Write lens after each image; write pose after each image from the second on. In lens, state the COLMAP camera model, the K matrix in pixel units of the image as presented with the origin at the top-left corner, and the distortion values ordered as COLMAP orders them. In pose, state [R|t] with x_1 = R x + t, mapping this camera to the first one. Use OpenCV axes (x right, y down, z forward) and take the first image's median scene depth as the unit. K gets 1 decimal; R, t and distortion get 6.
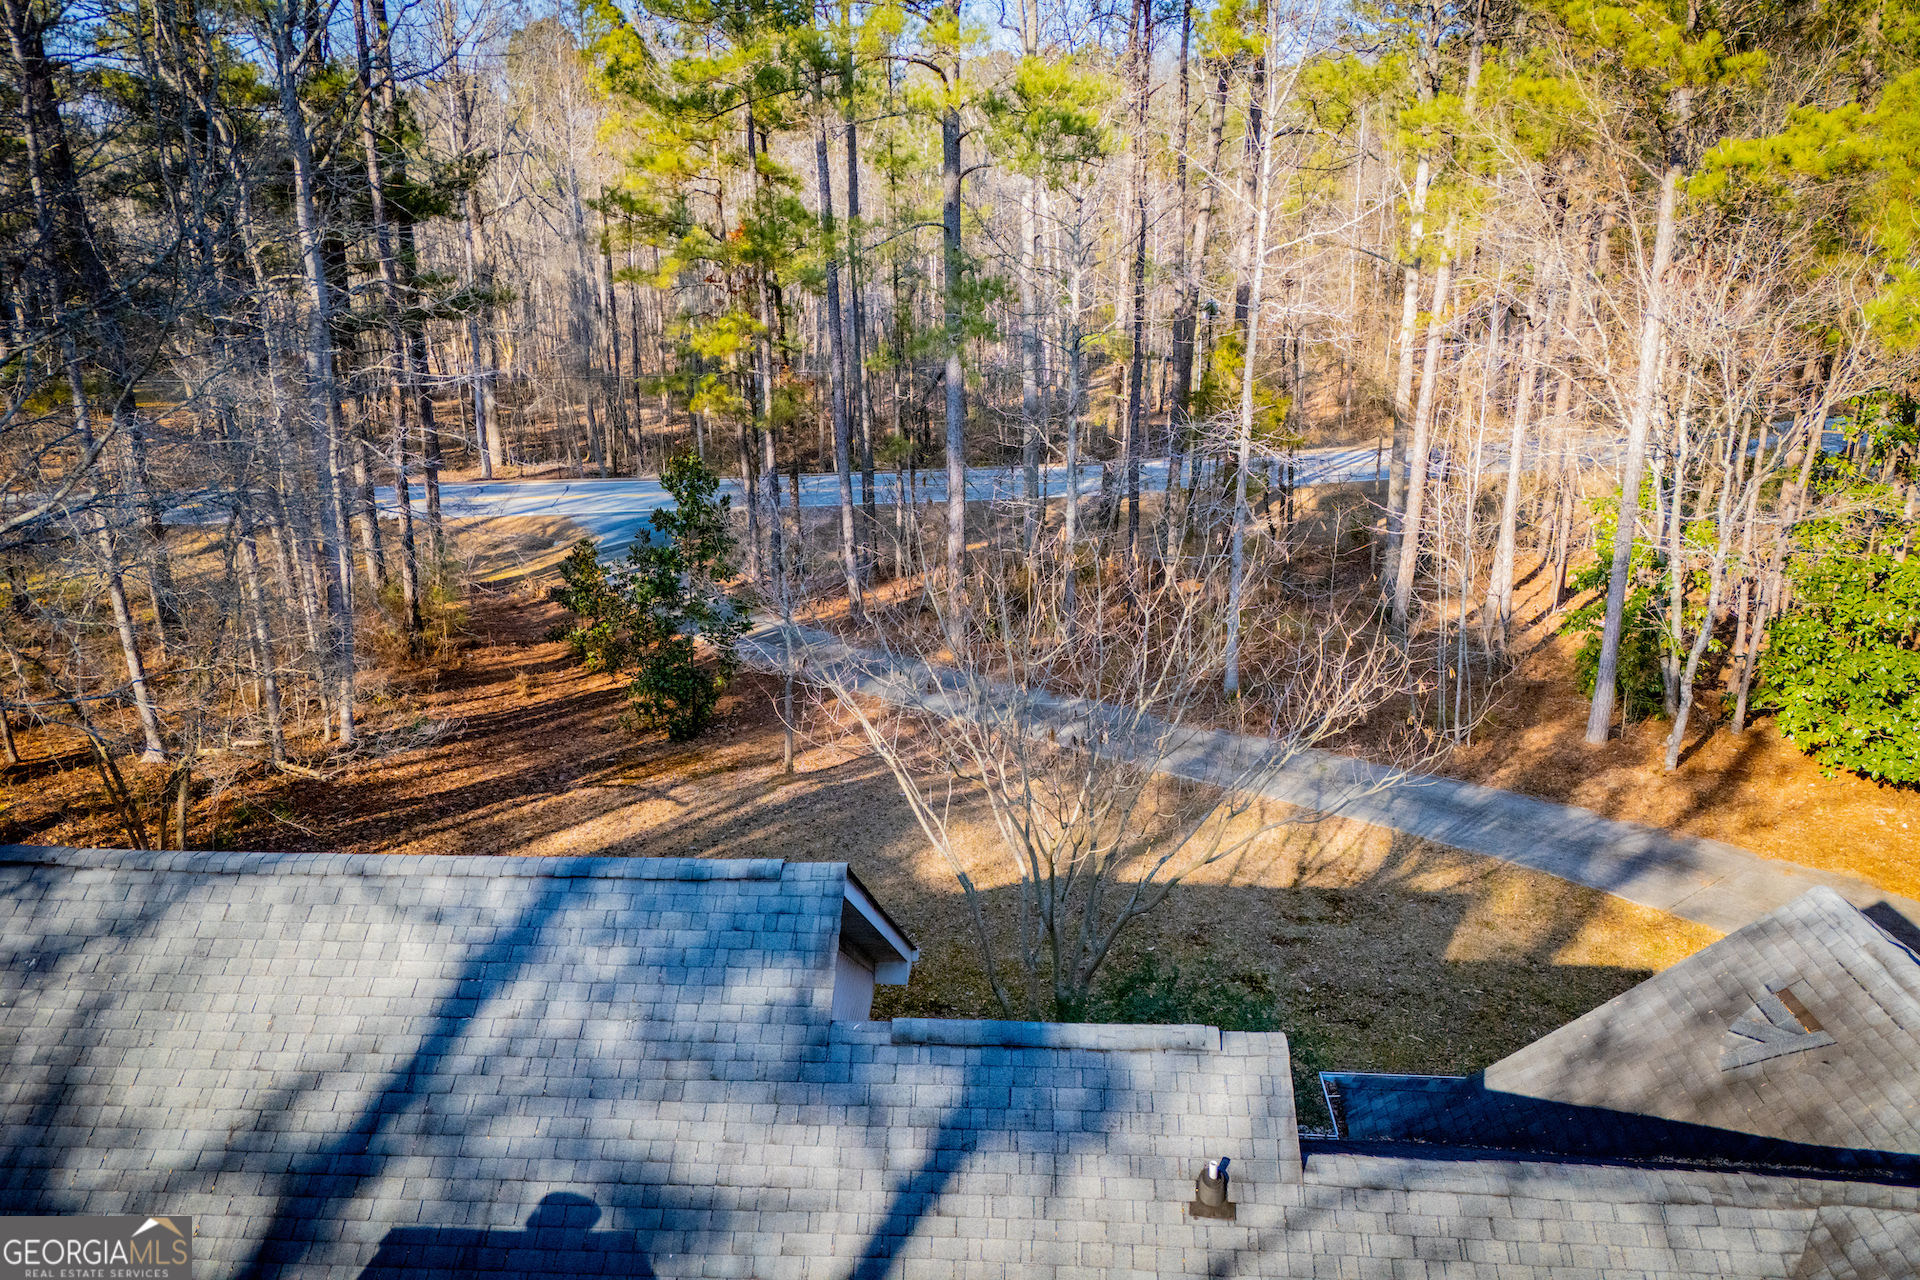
lens RADIAL K [[1420.3, 0, 983.2], [0, 1420.3, 584.9], [0, 0, 1]] dist [0.060576, -0.057339]
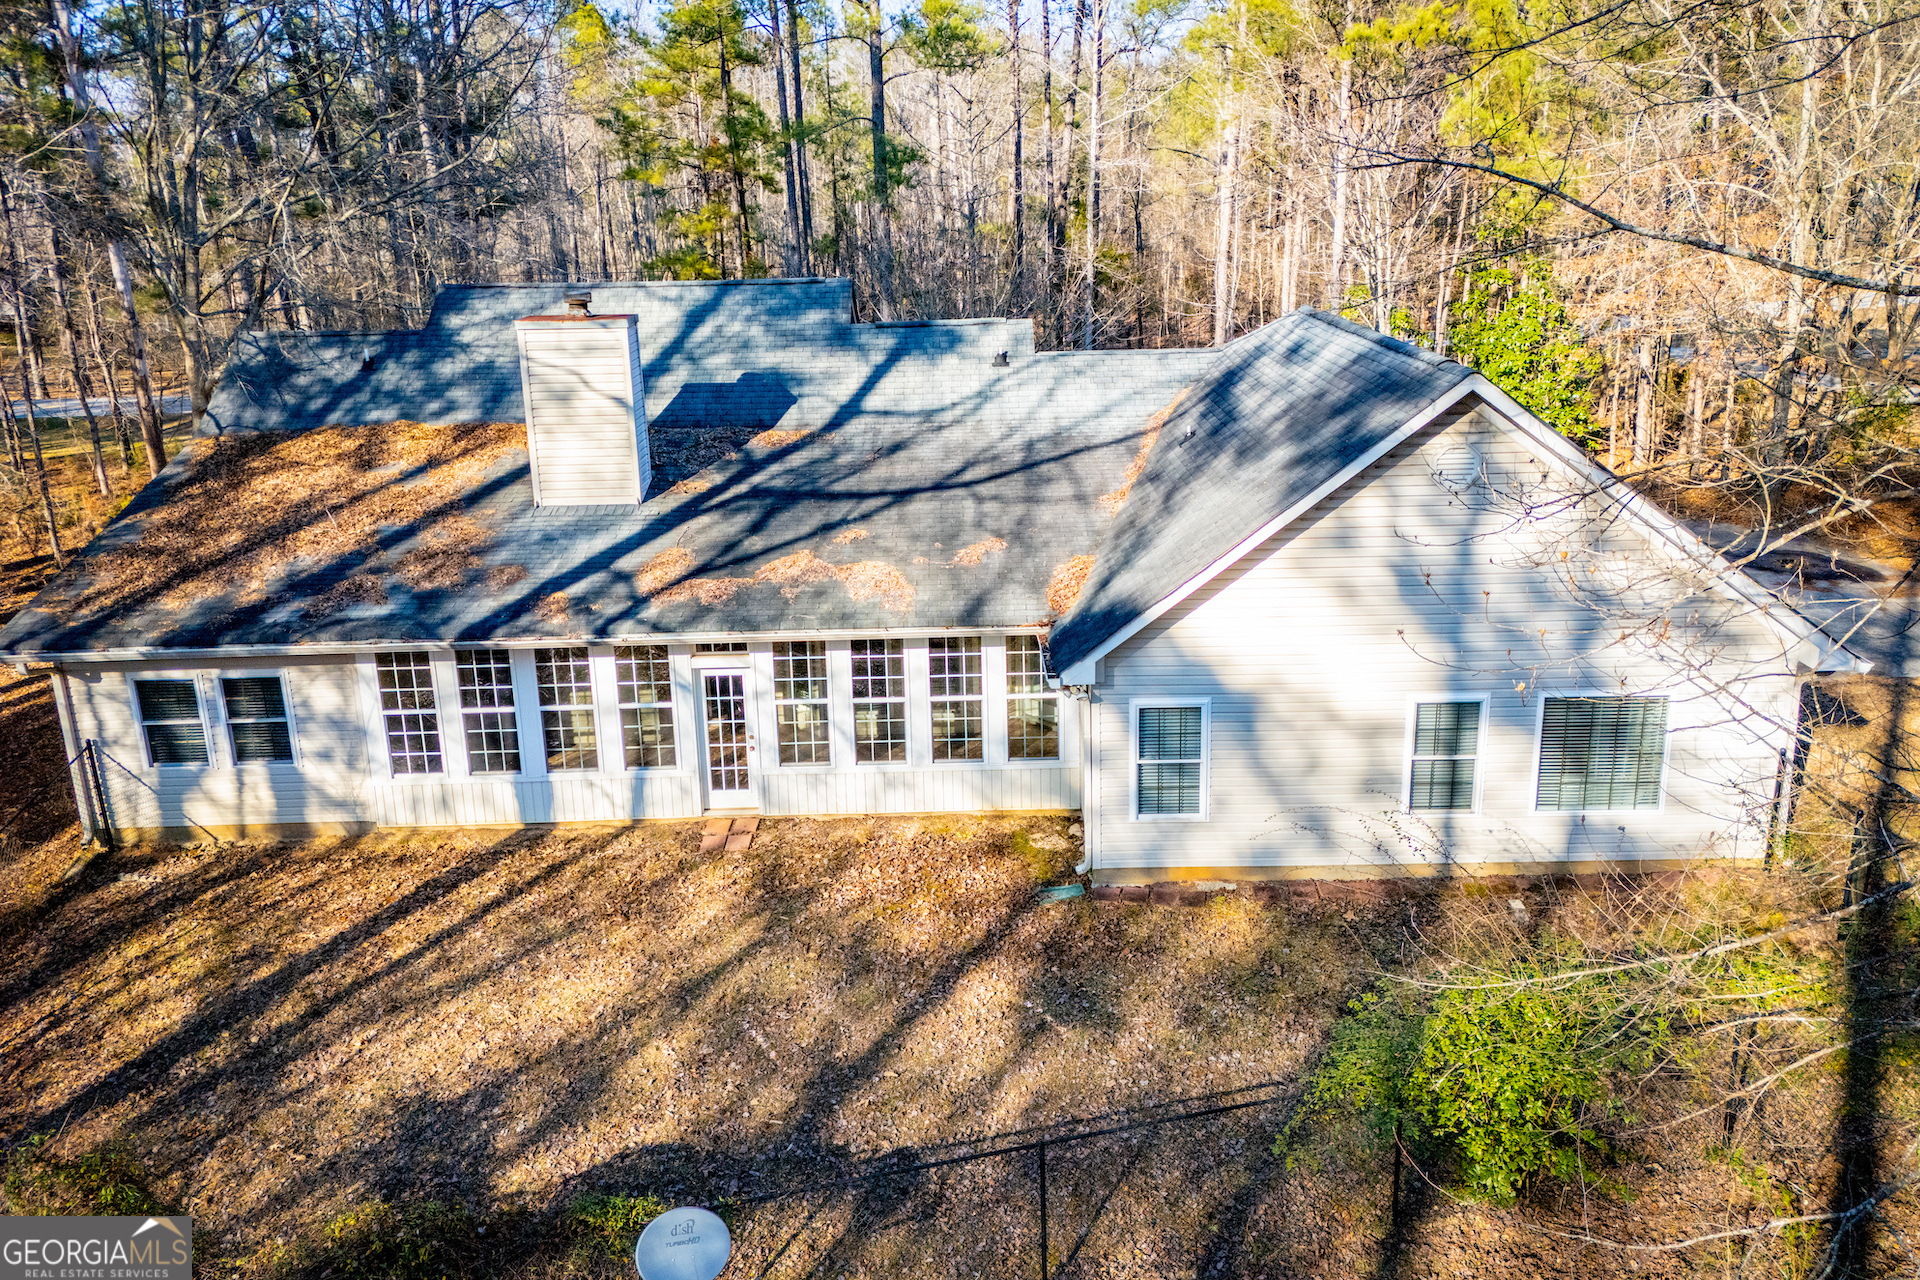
lens RADIAL K [[1420.3, 0, 979.5], [0, 1420.3, 607.1], [0, 0, 1]] dist [0.060576, -0.057339]
pose [[0.998512, -0.028672, 0.046395, -0.001799], [0.028357, 0.999570, 0.007420, 0.222999], [-0.046588, -0.006093, 0.998896, -0.413638]]
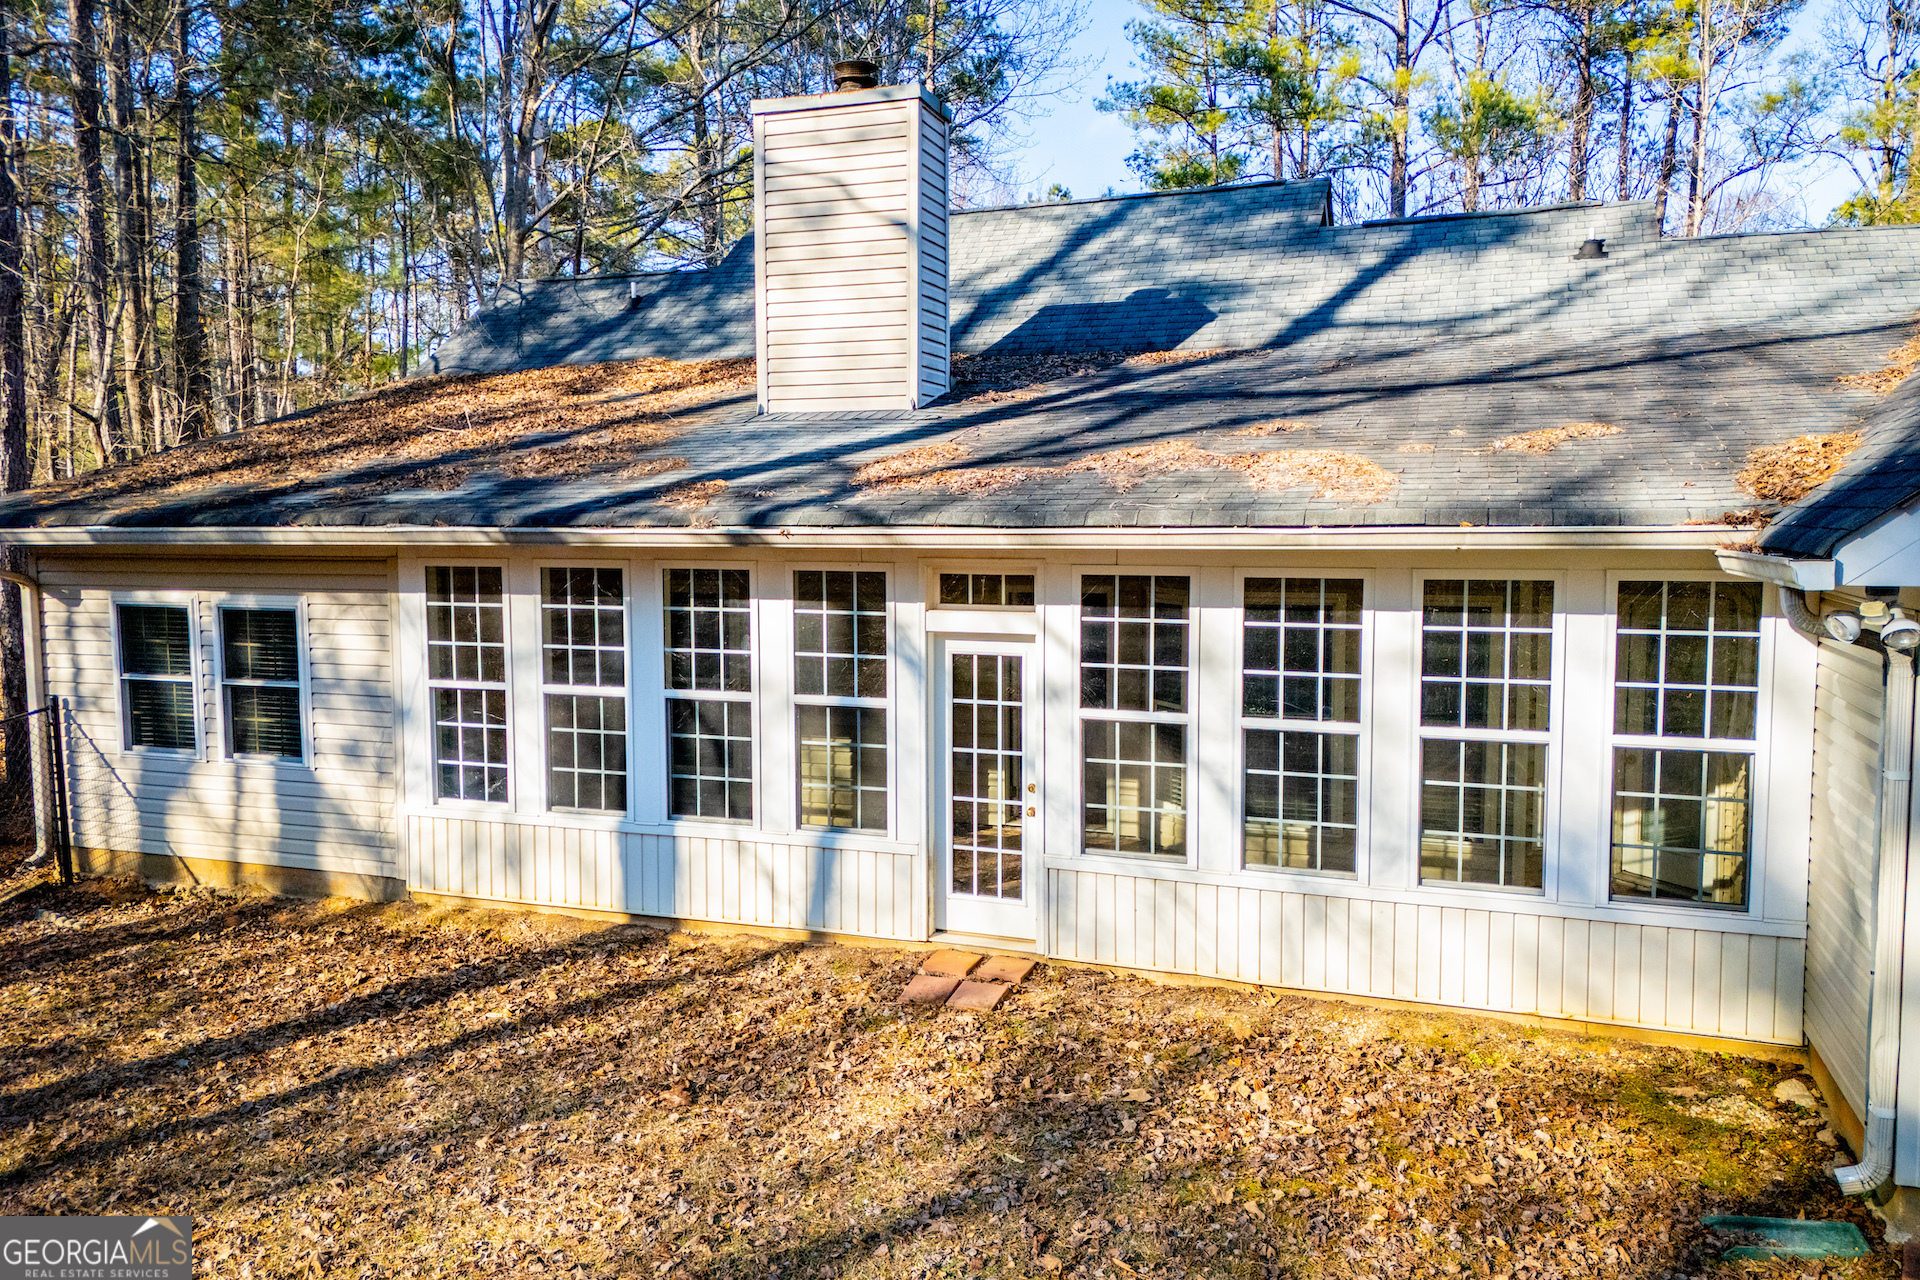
lens RADIAL K [[1420.3, 0, 953.1], [0, 1420.3, 639.6], [0, 0, 1]] dist [0.060576, -0.057339]
pose [[0.949646, 0.028117, -0.312061, 0.003213], [-0.086917, 0.980518, -0.176154, 0.296027], [0.301029, 0.194407, 0.933589, -0.124532]]
